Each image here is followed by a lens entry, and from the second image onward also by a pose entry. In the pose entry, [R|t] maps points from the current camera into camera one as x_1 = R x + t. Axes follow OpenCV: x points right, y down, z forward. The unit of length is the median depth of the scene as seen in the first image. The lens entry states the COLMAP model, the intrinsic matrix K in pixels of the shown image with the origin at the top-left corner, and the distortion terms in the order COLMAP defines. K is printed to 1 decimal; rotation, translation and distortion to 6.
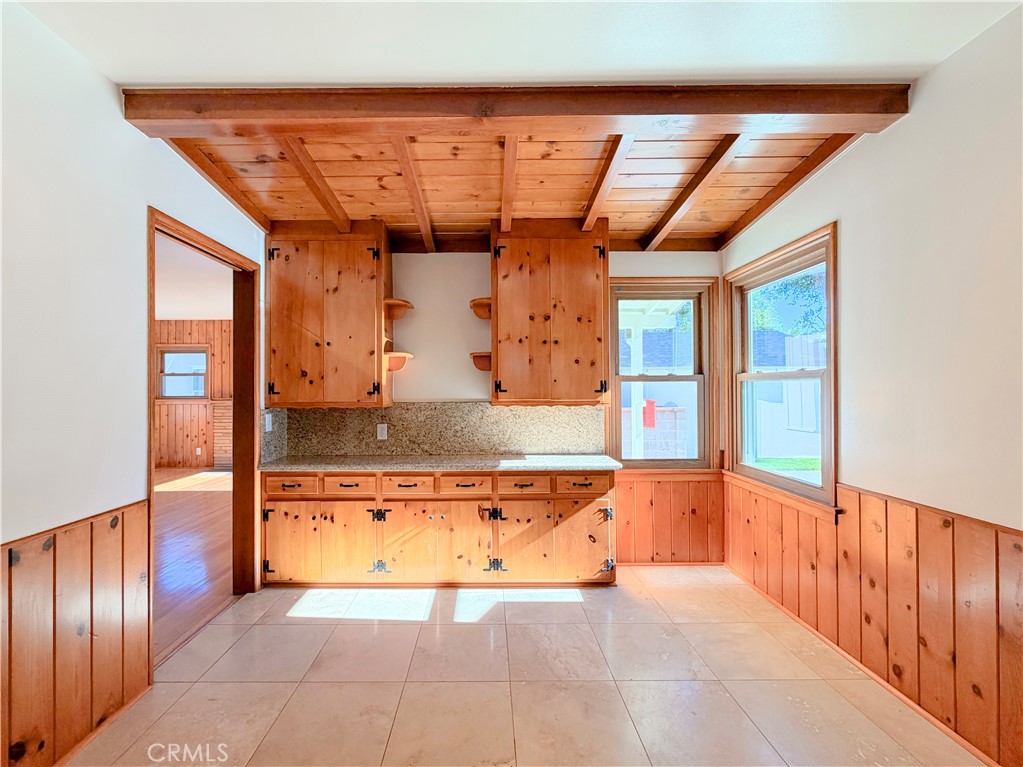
lens RADIAL K [[432.4, 0, 488.5], [0, 432.4, 386.2], [0, 0, 1]] dist [0.000422, 0.000347]
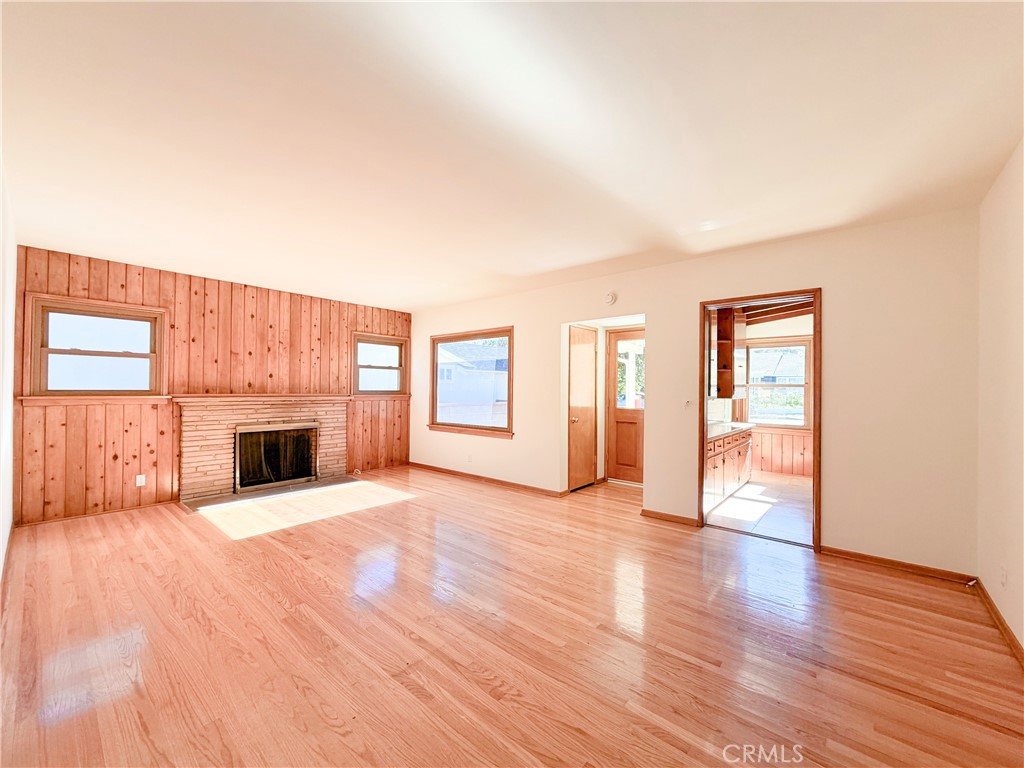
lens RADIAL K [[406.5, 0, 504.2], [0, 406.5, 386.0], [0, 0, 1]] dist [0.001627, 0.000147]
pose [[0.656448, 0.006400, 0.754344, -2.072151], [-0.028086, 0.999478, 0.015961, -0.020399], [-0.753848, -0.031664, 0.656285, 0.624981]]
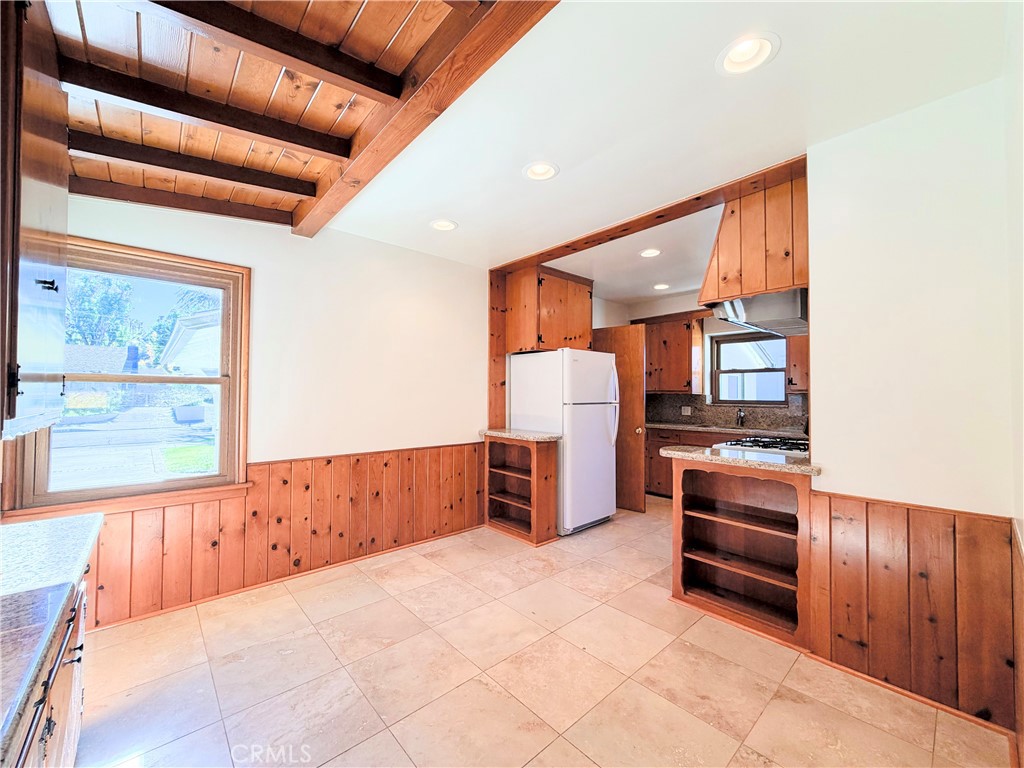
lens RADIAL K [[408.2, 0, 498.5], [0, 408.2, 385.0], [0, 0, 1]] dist [-0.002062, -0.000508]
pose [[-0.649527, 0.017017, 0.760148, -0.491124], [-0.008822, 0.999514, -0.029914, 0.008751], [-0.760287, -0.026136, -0.649061, 0.926285]]
